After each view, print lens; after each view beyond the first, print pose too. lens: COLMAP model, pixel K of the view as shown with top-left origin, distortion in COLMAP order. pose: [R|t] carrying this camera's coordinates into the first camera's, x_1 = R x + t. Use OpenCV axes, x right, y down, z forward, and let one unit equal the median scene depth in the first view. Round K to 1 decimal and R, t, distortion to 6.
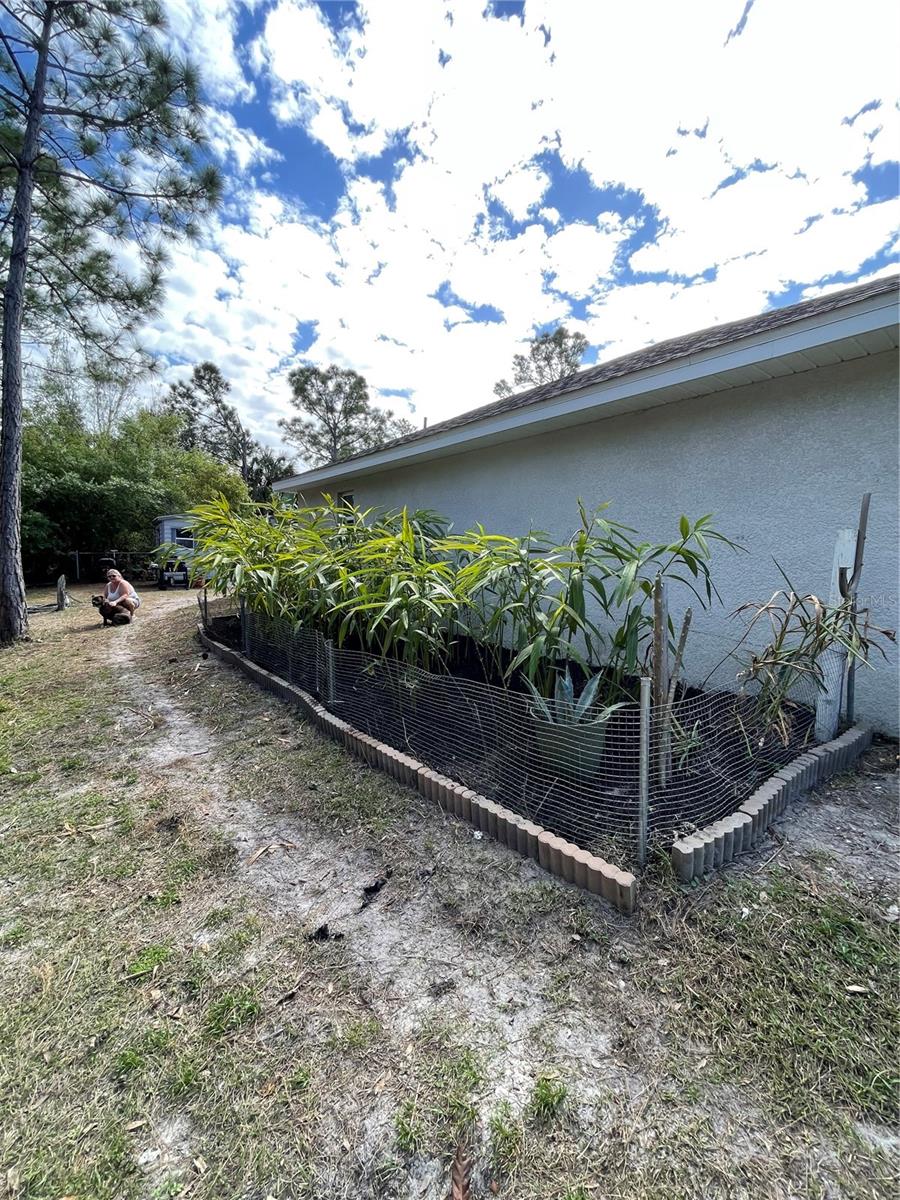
lens RADIAL K [[486.1, 0, 450.0], [0, 486.1, 600.0], [0, 0, 1]] dist [-0.000222, -0.000130]
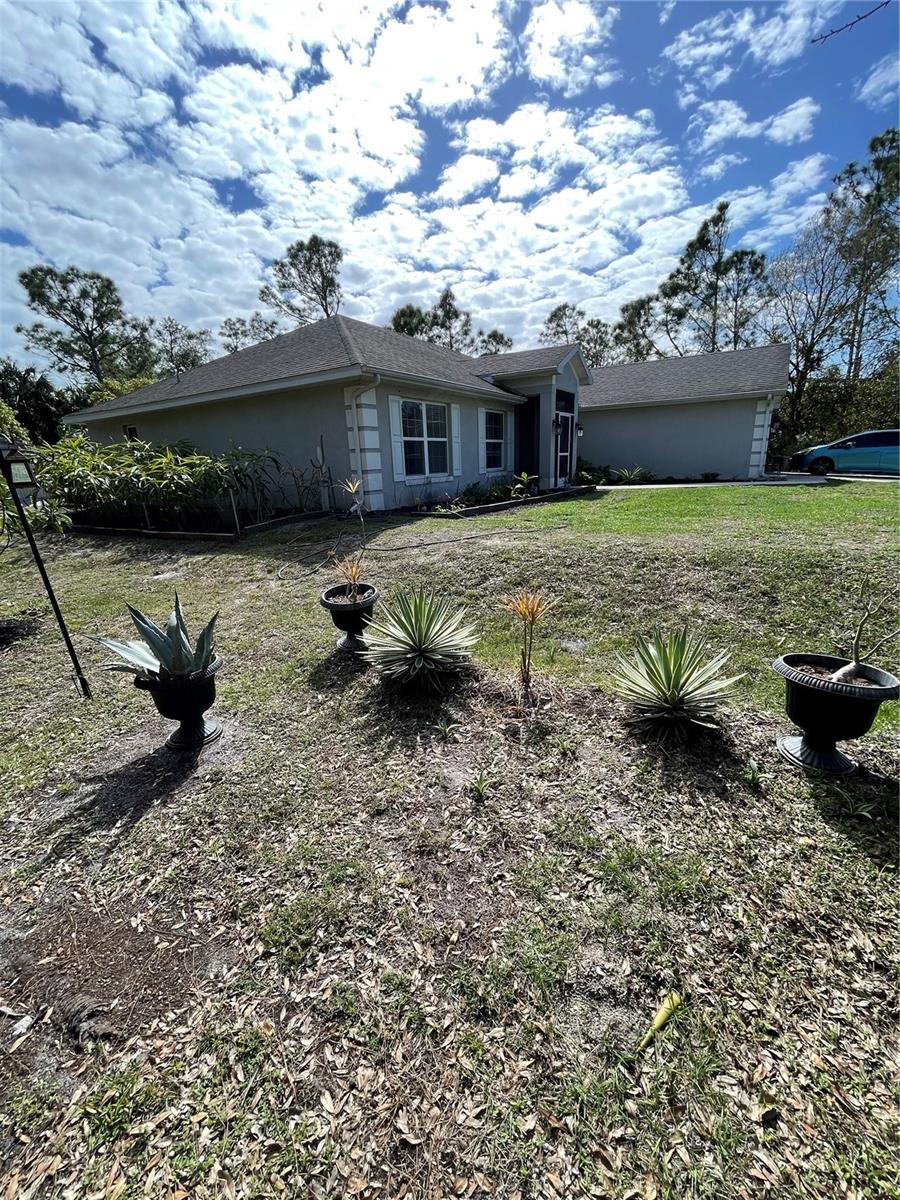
lens RADIAL K [[486.1, 0, 450.0], [0, 486.1, 600.0], [0, 0, 1]] dist [-0.000222, -0.000130]
pose [[0.934086, -0.163783, 0.317269, 0.037639], [0.099801, 0.972933, 0.208426, 0.022740], [-0.342818, -0.163025, 0.925148, -0.212684]]
